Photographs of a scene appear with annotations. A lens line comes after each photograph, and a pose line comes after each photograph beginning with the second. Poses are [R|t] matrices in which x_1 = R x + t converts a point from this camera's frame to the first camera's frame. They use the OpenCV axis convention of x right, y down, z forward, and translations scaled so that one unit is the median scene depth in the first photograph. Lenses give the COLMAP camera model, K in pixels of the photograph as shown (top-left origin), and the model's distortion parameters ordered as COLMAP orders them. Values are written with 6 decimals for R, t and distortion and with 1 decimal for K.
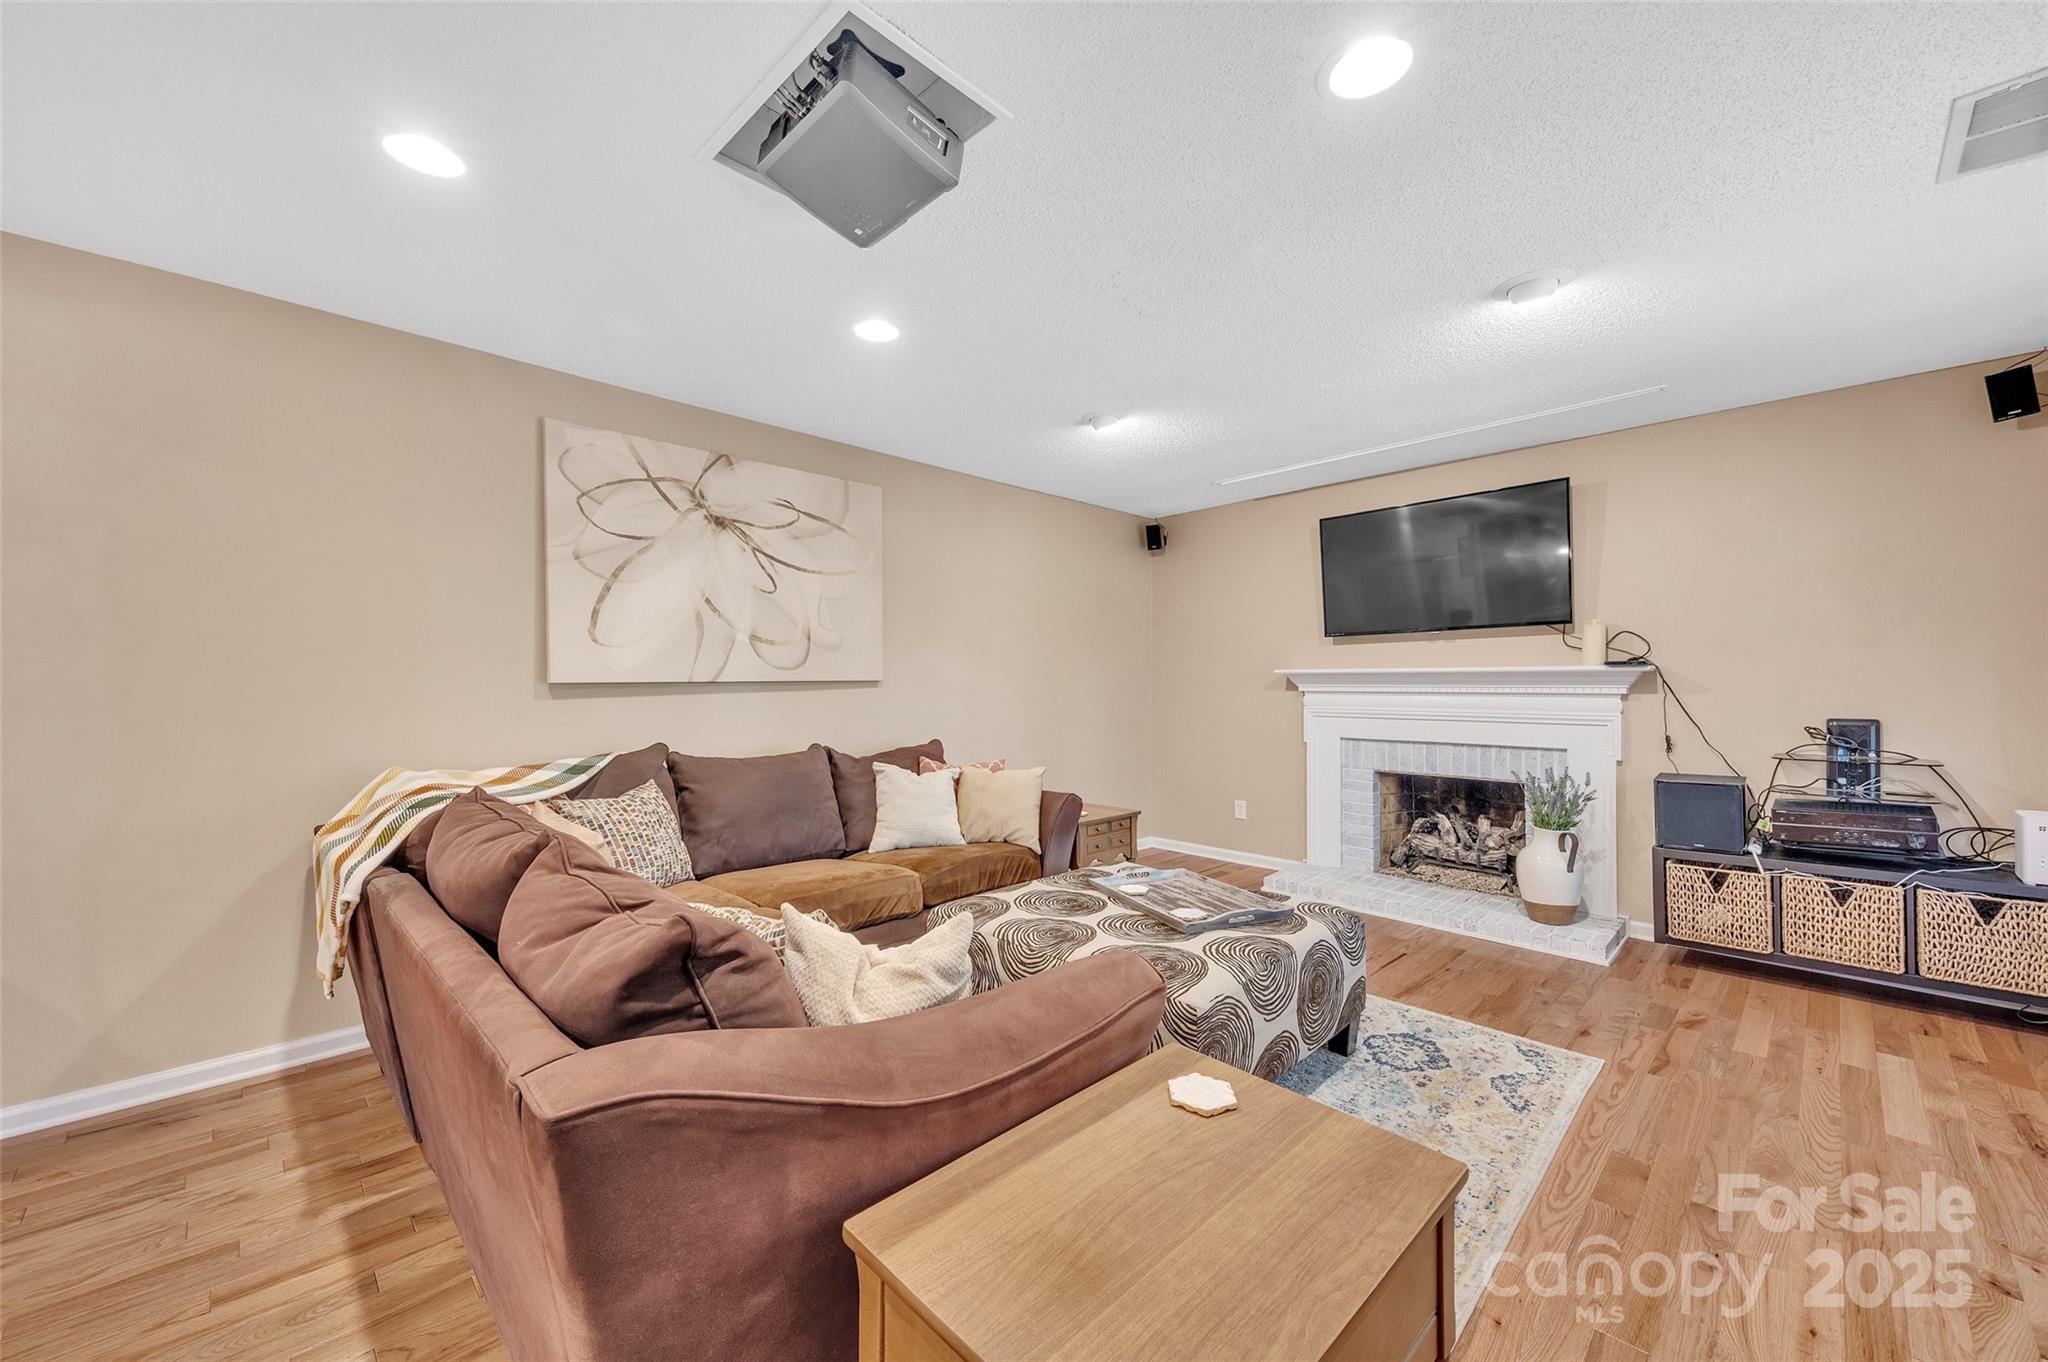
lens RADIAL K [[776.6, 0, 1021.6], [0, 776.6, 677.8], [0, 0, 1]] dist [0.025023, -0.005312]
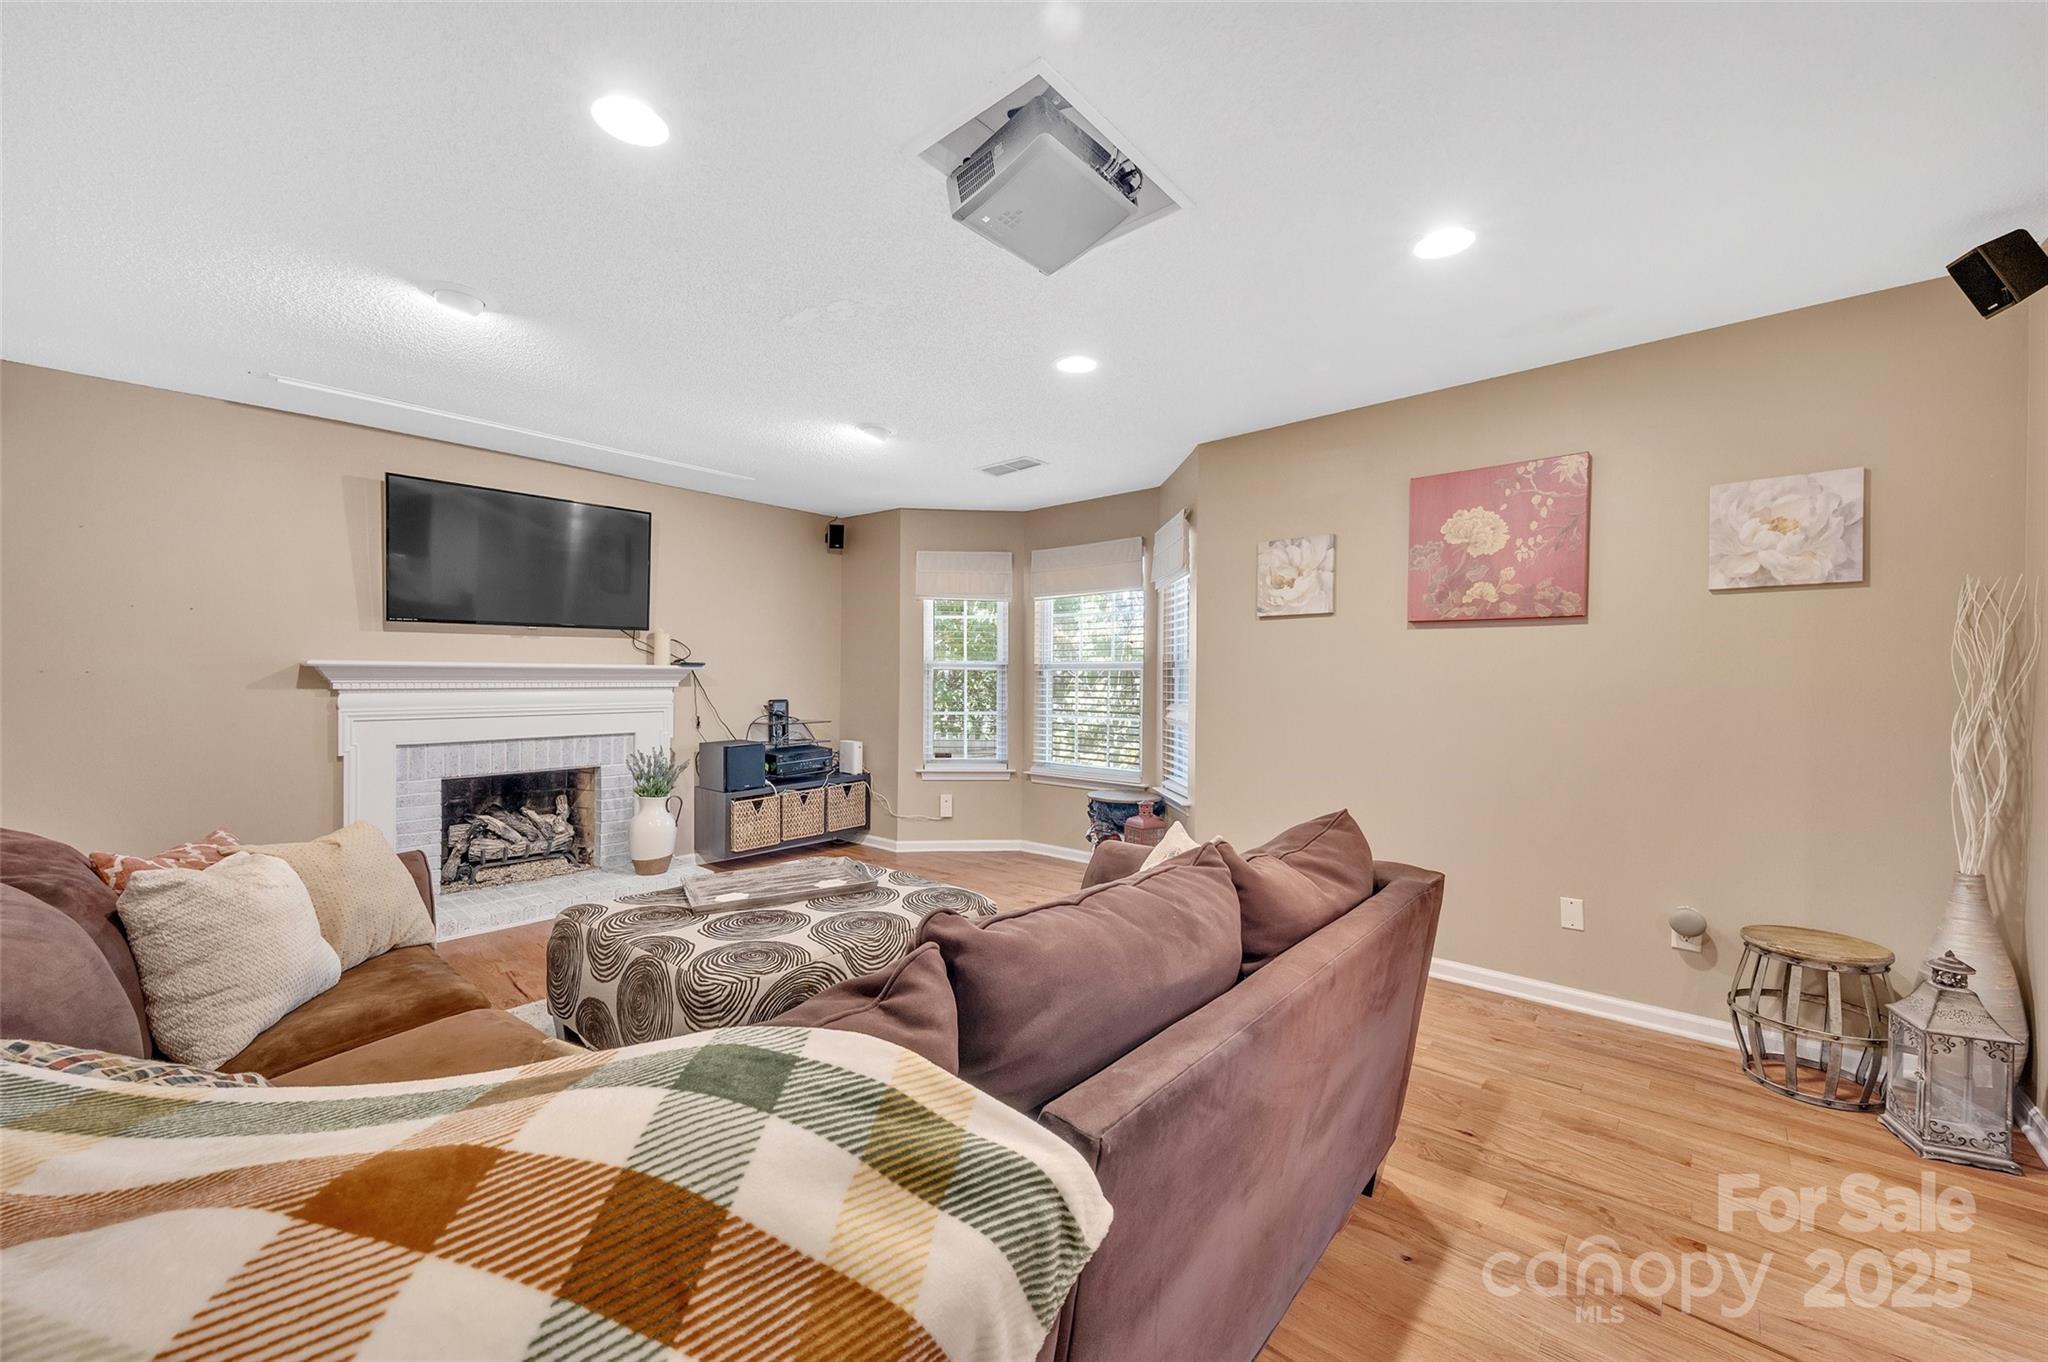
lens RADIAL K [[776.6, 0, 1027.3], [0, 776.6, 686.7], [0, 0, 1]] dist [0.025023, -0.005312]
pose [[-0.079755, -0.010060, 0.996764, -0.653721], [-0.009208, 0.999914, 0.009355, 0.002099], [-0.996772, -0.008432, -0.079840, 0.566107]]
